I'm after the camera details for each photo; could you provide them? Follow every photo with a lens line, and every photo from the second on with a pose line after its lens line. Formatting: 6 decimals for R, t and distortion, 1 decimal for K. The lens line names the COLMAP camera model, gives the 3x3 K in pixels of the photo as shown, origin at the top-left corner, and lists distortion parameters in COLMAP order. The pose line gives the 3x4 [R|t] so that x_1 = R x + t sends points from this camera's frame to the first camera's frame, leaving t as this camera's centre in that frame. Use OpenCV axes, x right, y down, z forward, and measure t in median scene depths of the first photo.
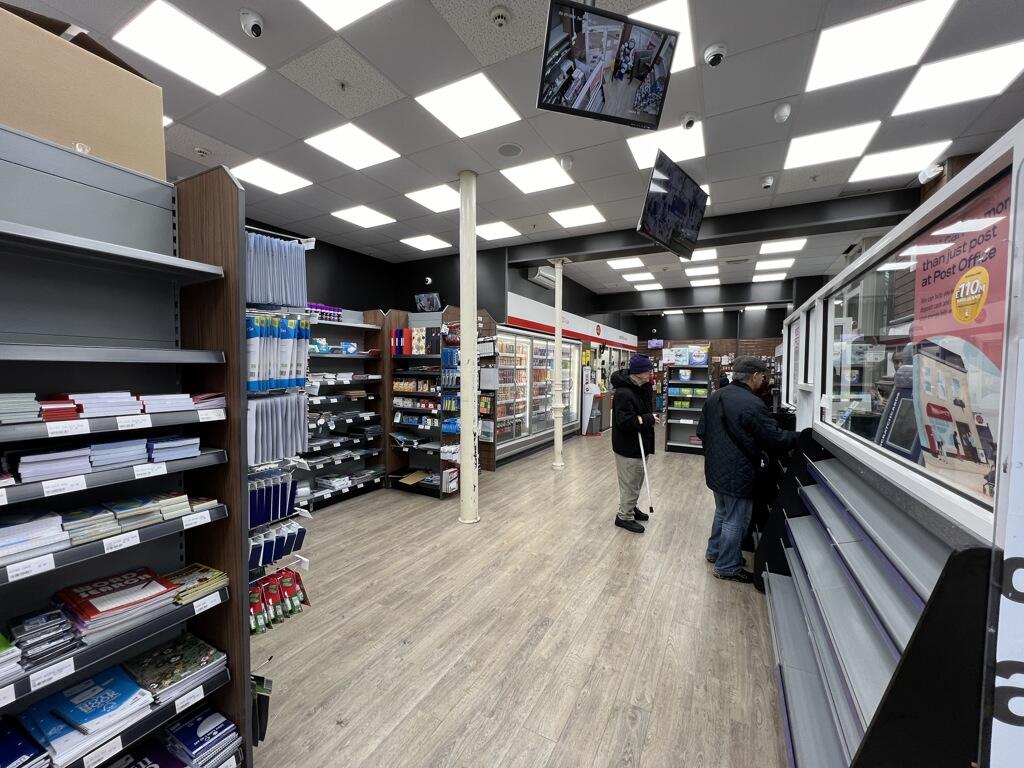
lens RADIAL K [[413.4, 0, 508.8], [0, 413.4, 382.8], [0, 0, 1]] dist [0.003213, 0.000075]
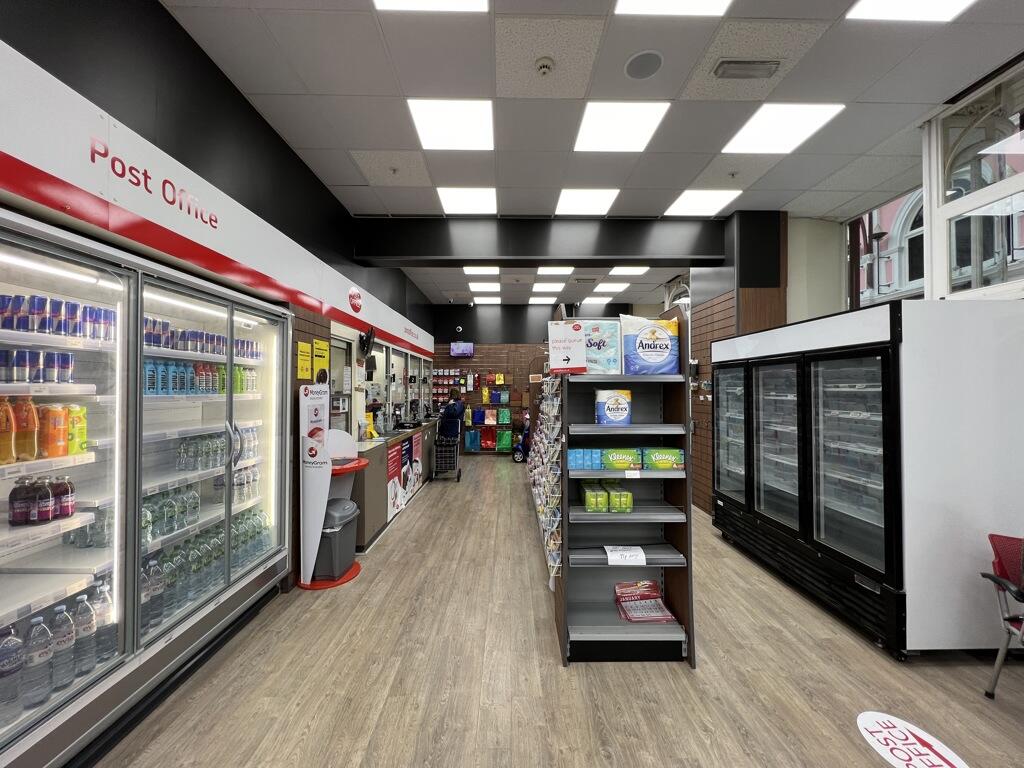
lens RADIAL K [[413.4, 0, 508.1], [0, 413.4, 382.3], [0, 0, 1]] dist [0.003213, 0.000075]
pose [[0.874680, -0.007056, 0.484650, 0.162284], [0.029856, 0.998780, -0.039342, -0.022241], [-0.483781, 0.048882, 0.873823, 0.611106]]
